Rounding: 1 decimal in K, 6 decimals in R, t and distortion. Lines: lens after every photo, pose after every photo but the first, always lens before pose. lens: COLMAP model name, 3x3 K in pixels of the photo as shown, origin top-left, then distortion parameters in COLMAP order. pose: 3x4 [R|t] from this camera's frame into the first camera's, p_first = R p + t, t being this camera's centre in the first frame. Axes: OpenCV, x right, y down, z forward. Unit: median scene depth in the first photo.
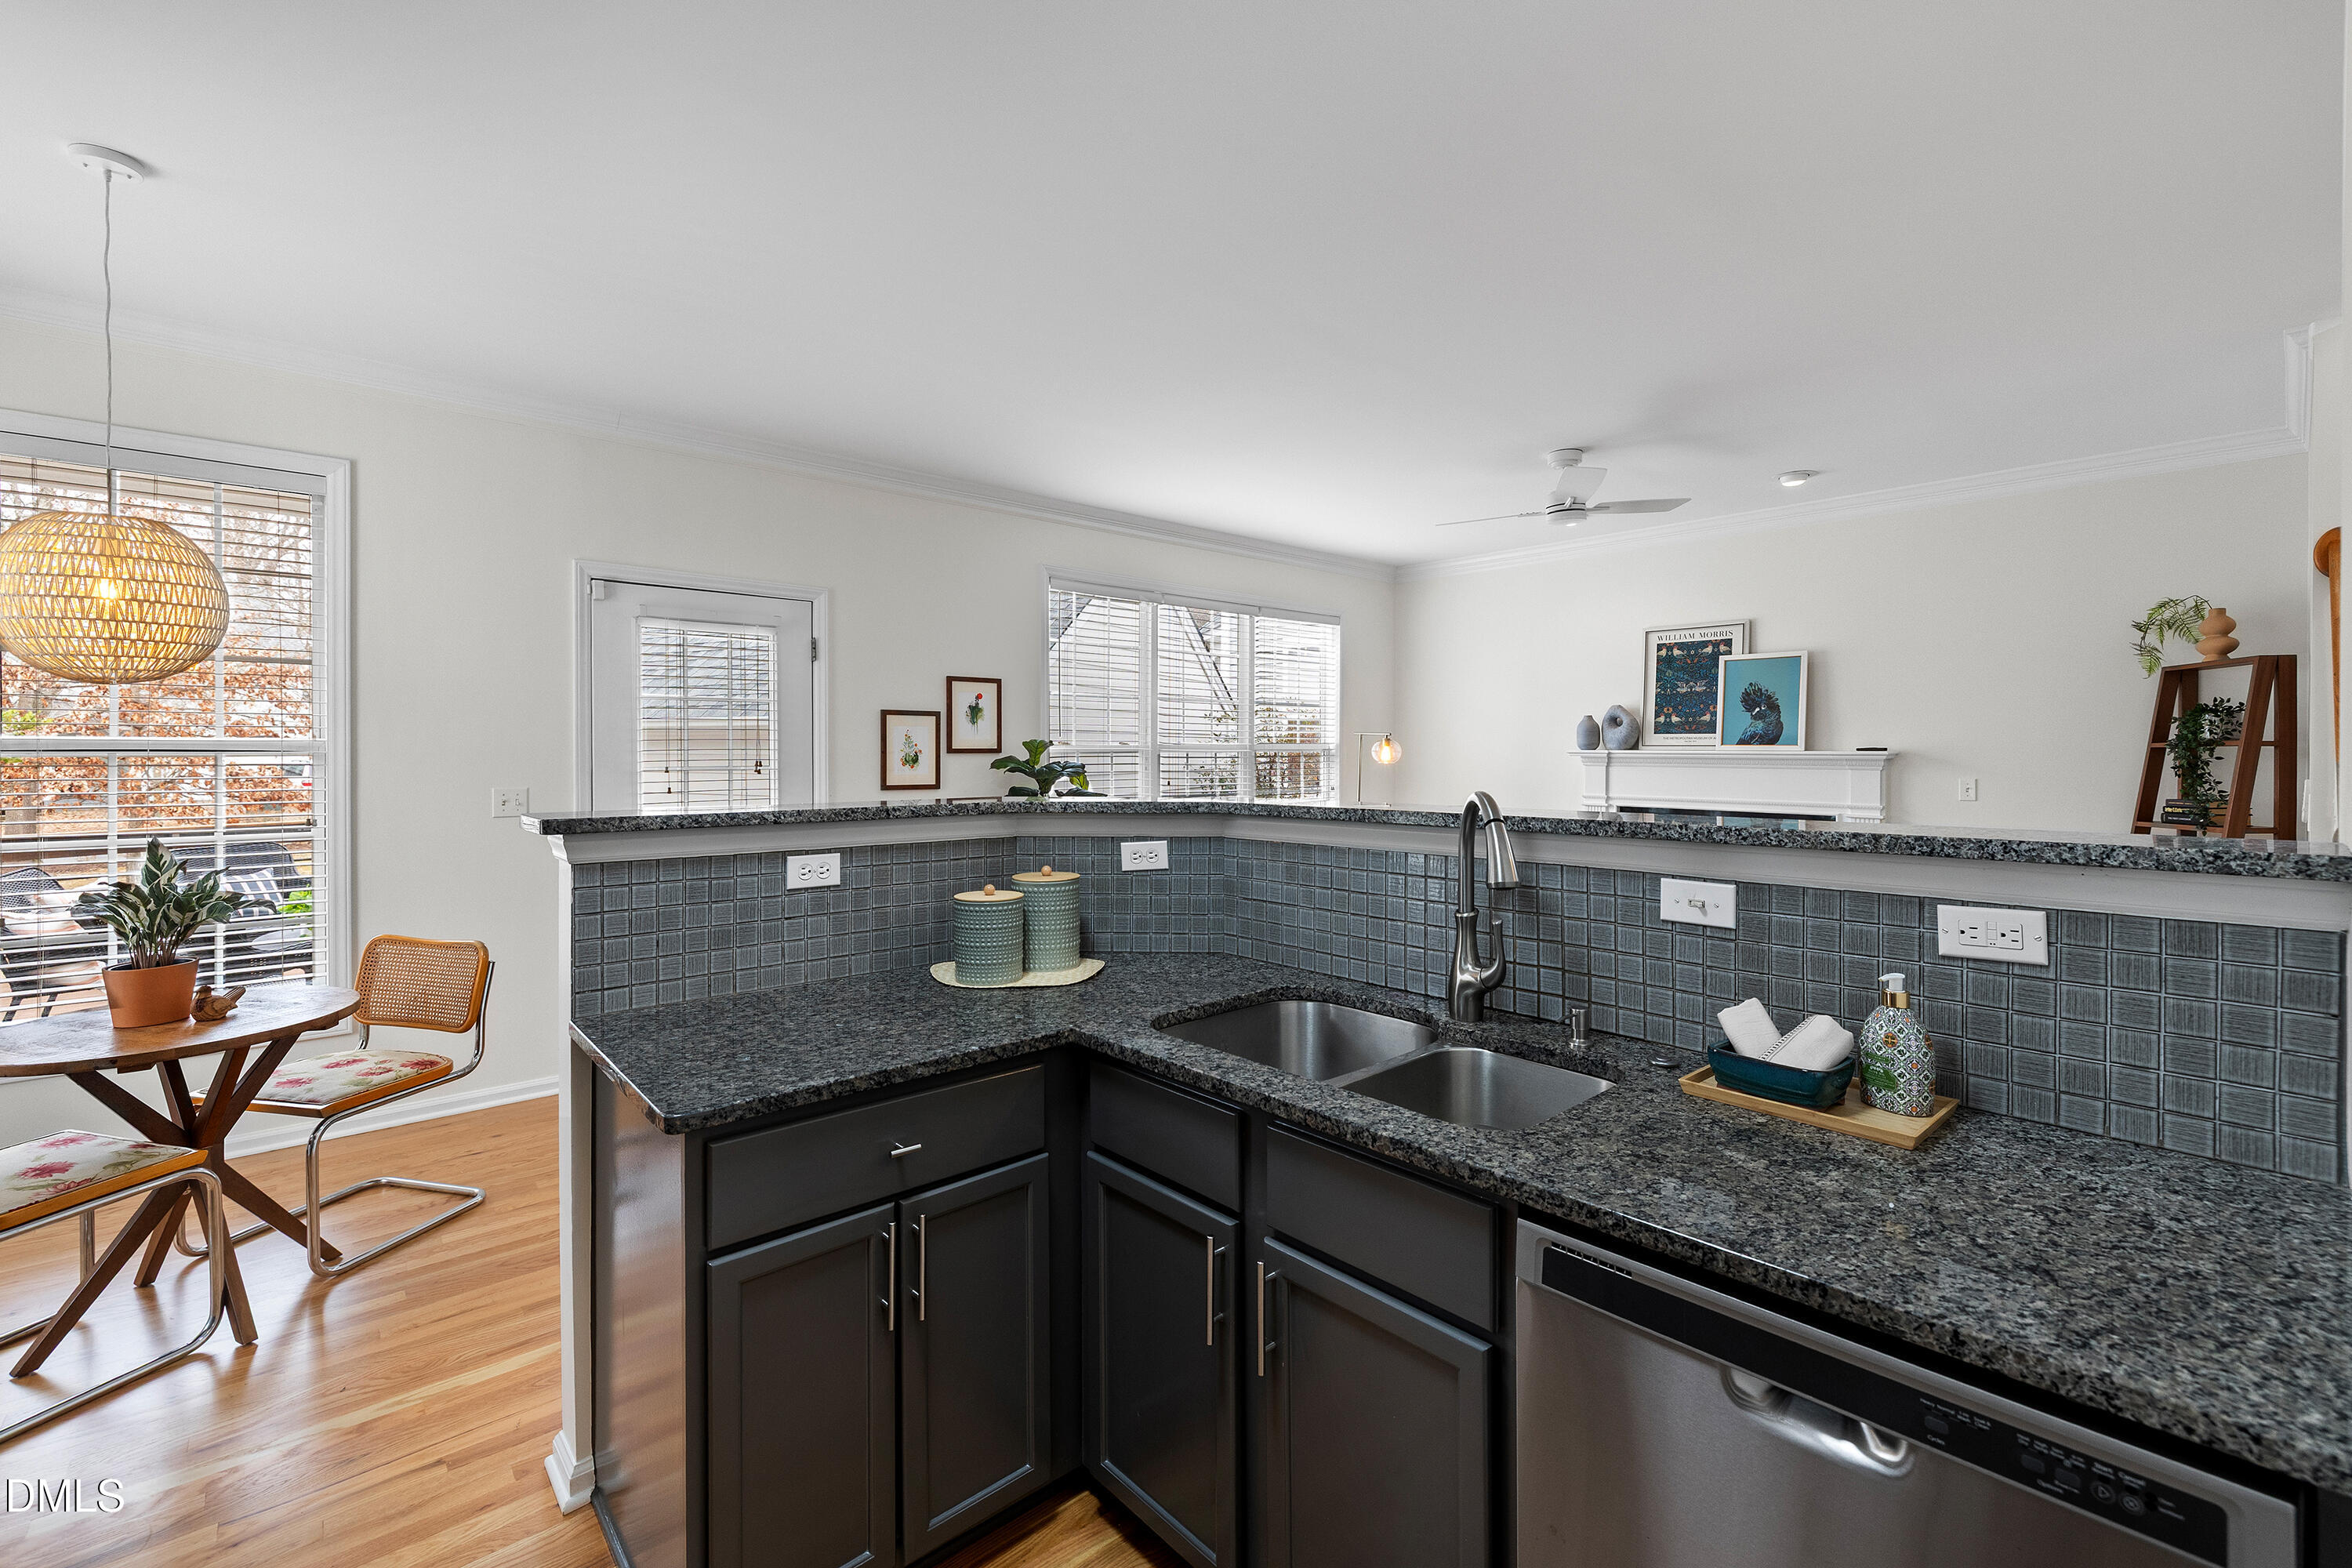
lens RADIAL K [[1000.8, 0, 1179.2], [0, 1000.8, 757.7], [0, 0, 1]] dist [0.000835, 0.000275]
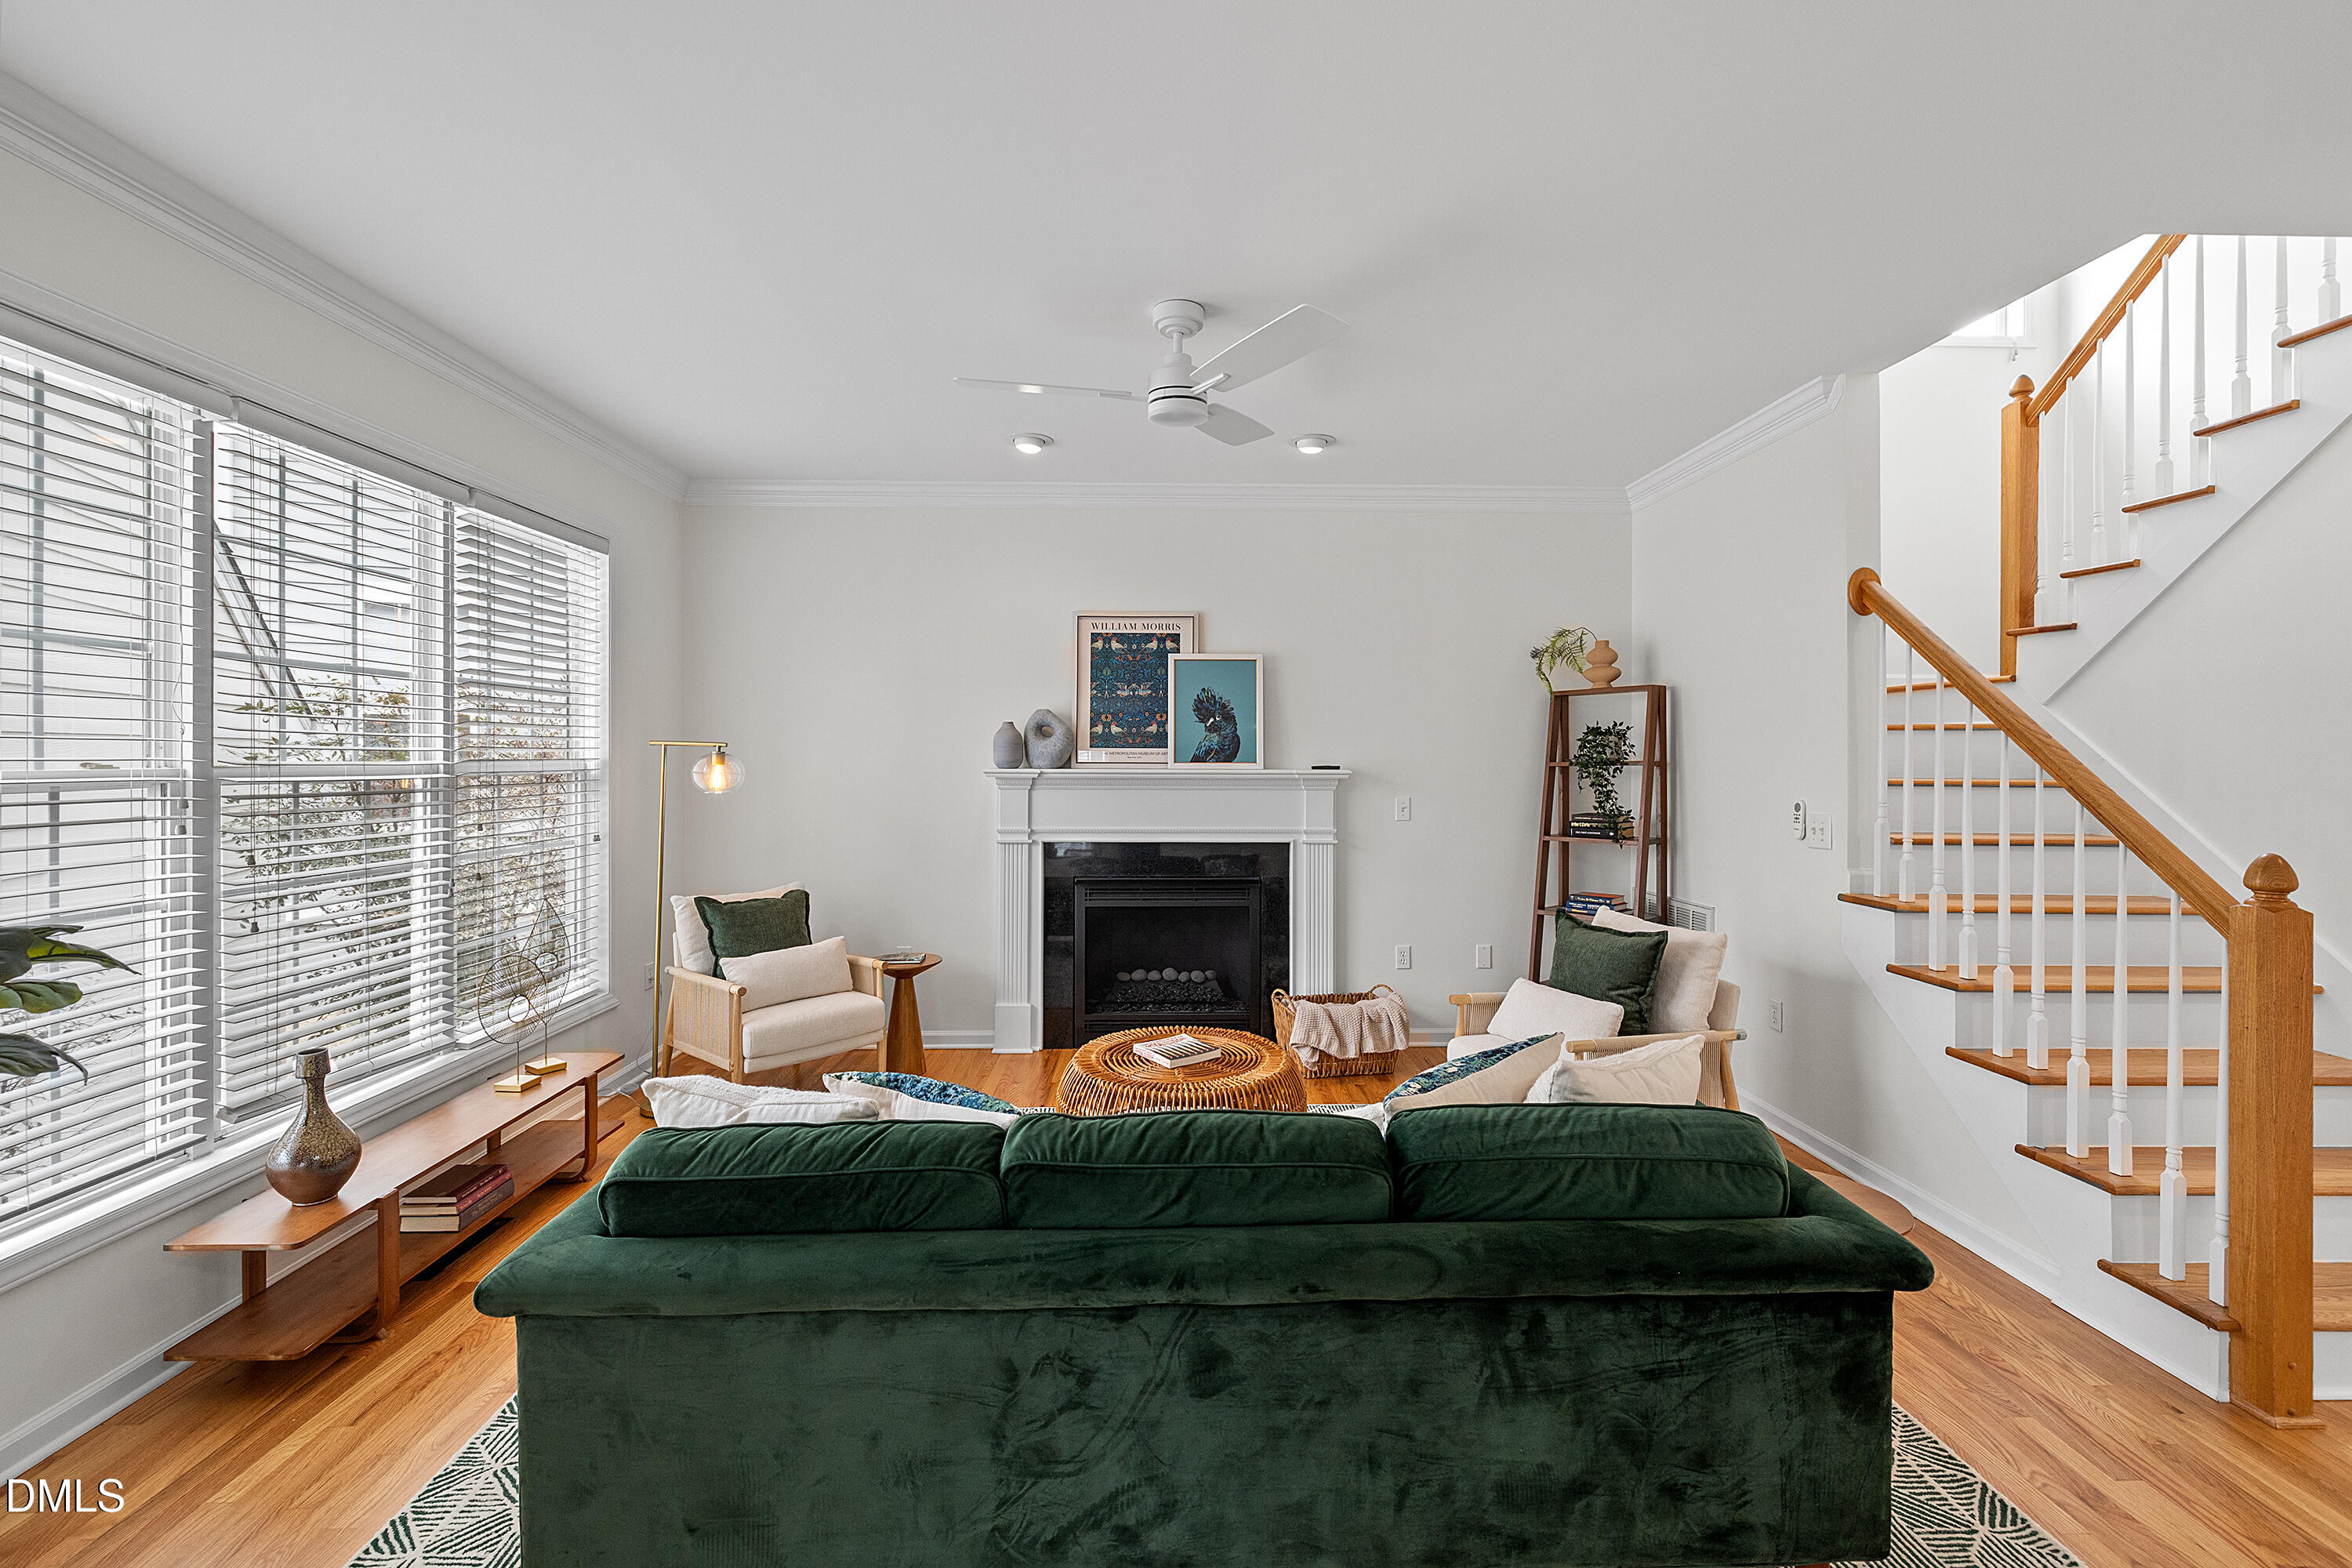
lens RADIAL K [[1001.3, 0, 1175.1], [0, 1001.3, 760.2], [0, 0, 1]] dist [0.001755, -0.000074]
pose [[0.650868, -0.003863, 0.759181, -0.090522], [0.005830, 0.999983, 0.000090, -0.016135], [-0.759169, 0.004368, 0.650879, 0.522594]]
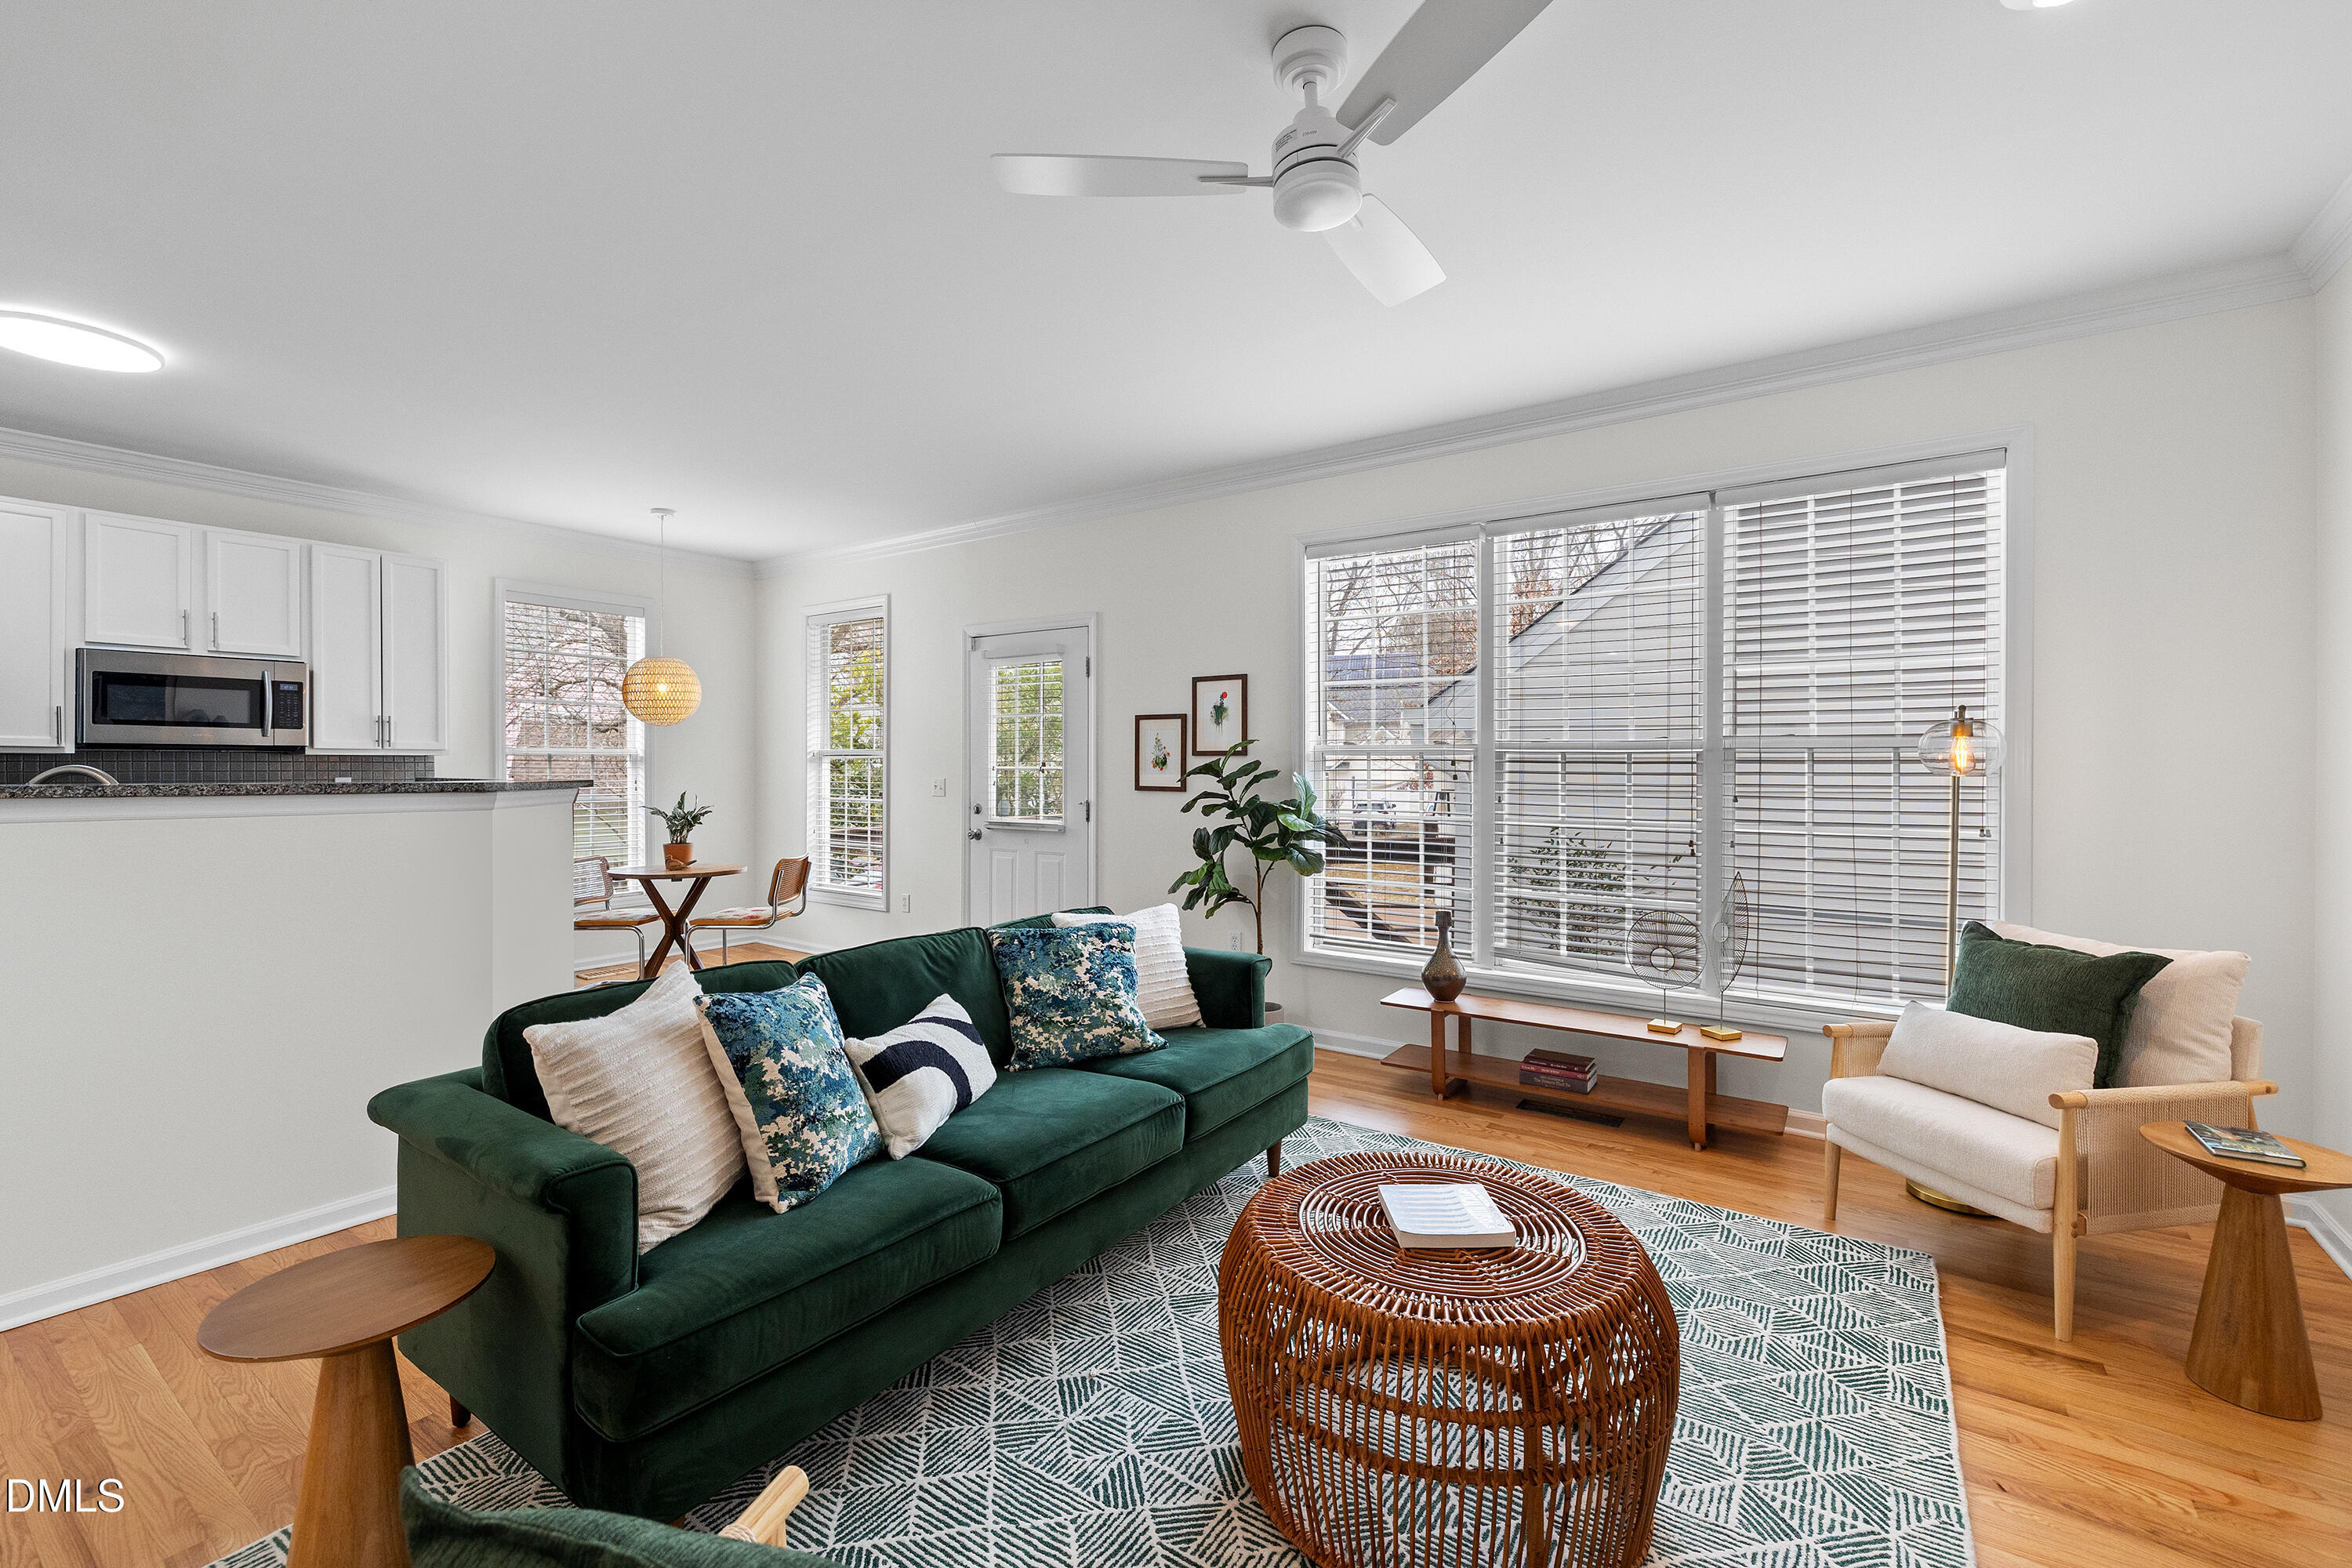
lens RADIAL K [[996.0, 0, 1179.0], [0, 996.0, 775.0], [0, 0, 1]] dist [0.000242, 0.000104]
pose [[0.221760, 0.007356, -0.975074, 0.705930], [-0.012941, 0.999906, 0.004600, 0.009949], [0.975015, 0.011598, 0.221834, 0.754633]]
